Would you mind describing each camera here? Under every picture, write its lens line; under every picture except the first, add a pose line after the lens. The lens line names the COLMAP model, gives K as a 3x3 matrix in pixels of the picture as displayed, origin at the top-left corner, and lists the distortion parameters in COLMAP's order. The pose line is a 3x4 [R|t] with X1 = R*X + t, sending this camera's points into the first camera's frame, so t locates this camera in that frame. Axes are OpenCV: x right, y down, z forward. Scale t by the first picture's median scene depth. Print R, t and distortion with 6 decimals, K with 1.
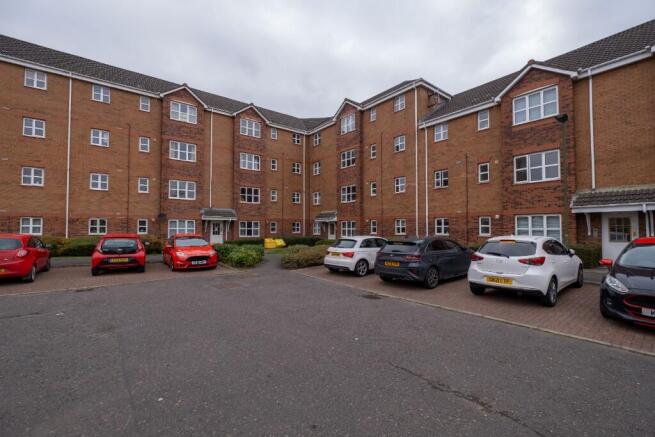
lens RADIAL K [[287.2, 0, 323.7], [0, 287.2, 220.8], [0, 0, 1]] dist [0.002370, 0.000281]
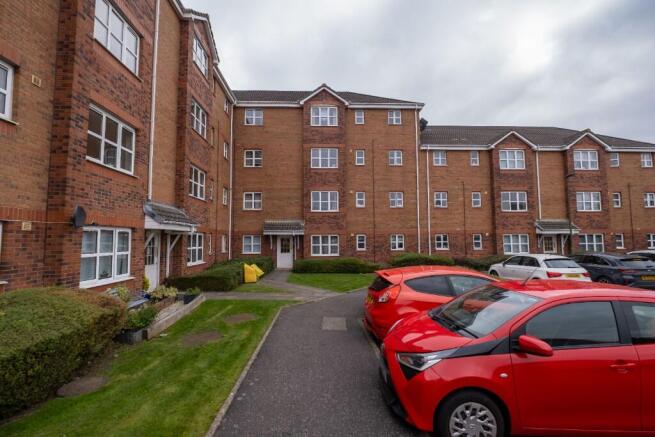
lens RADIAL K [[287.2, 0, 327.0], [0, 287.2, 221.1], [0, 0, 1]] dist [0.002370, 0.000281]
pose [[0.581657, 0.048918, 0.811962, -0.641823], [-0.017629, 0.998714, -0.047540, 0.000412], [-0.813243, 0.013337, 0.581771, 0.601701]]
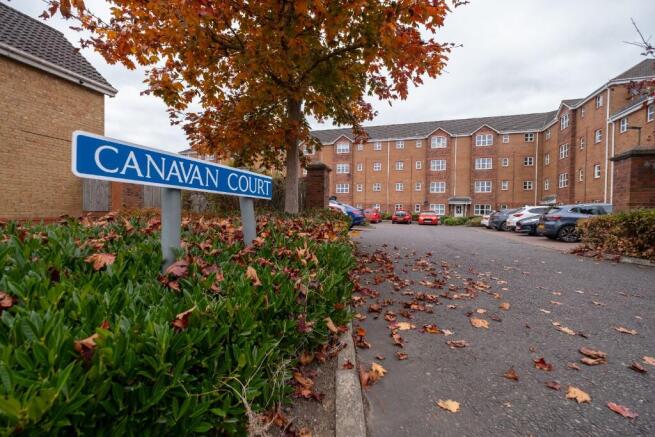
lens RADIAL K [[287.2, 0, 327.4], [0, 287.2, 217.6], [0, 0, 1]] dist [0.002370, 0.000281]
pose [[0.570302, 0.018270, -0.821232, 0.588482], [0.008025, 0.999581, 0.027810, 0.024442], [0.821396, -0.022450, 0.569917, -0.576808]]
